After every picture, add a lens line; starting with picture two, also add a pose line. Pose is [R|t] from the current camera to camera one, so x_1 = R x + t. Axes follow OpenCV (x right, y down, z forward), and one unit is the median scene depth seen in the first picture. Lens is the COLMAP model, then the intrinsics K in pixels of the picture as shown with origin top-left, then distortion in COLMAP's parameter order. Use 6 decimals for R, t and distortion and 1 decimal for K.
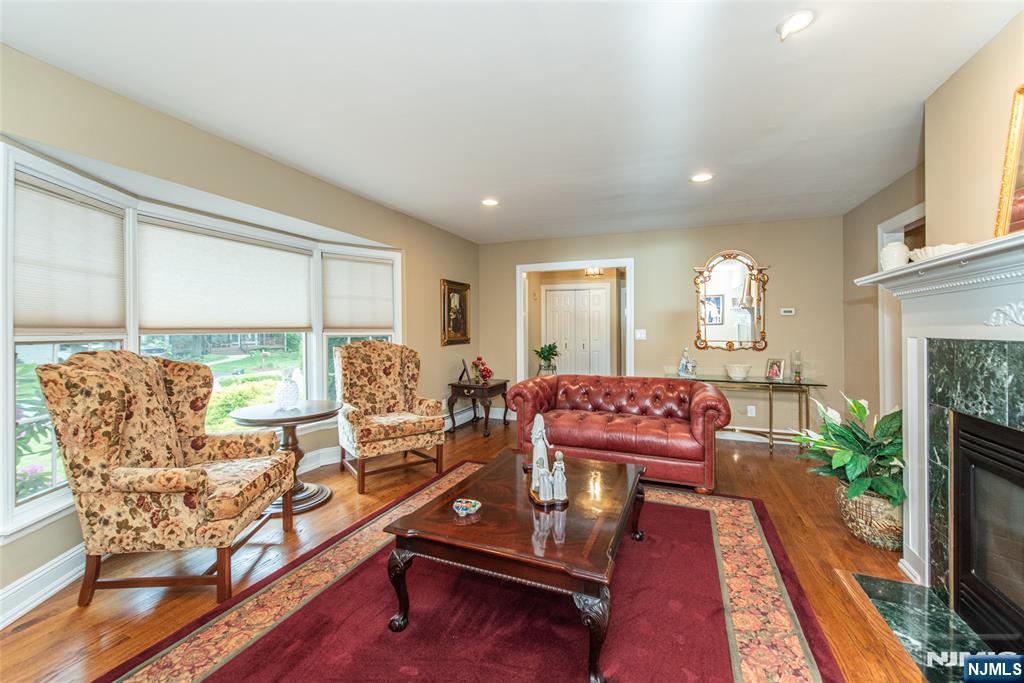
lens RADIAL K [[406.5, 0, 509.4], [0, 406.5, 331.0], [0, 0, 1]] dist [-0.000904, -0.000280]
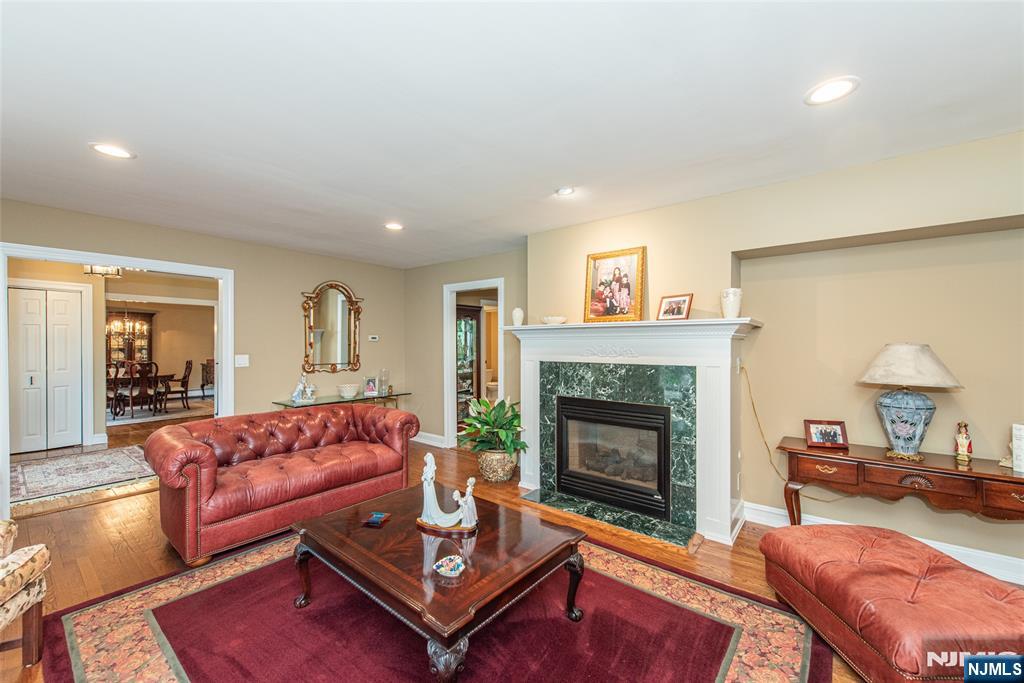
lens RADIAL K [[406.5, 0, 506.1], [0, 406.5, 342.5], [0, 0, 1]] dist [-0.000904, -0.000280]
pose [[0.299471, 0.001765, 0.954104, -0.893236], [0.004980, 0.999982, -0.003413, -0.066205], [-0.954092, 0.005774, 0.299457, 0.569206]]
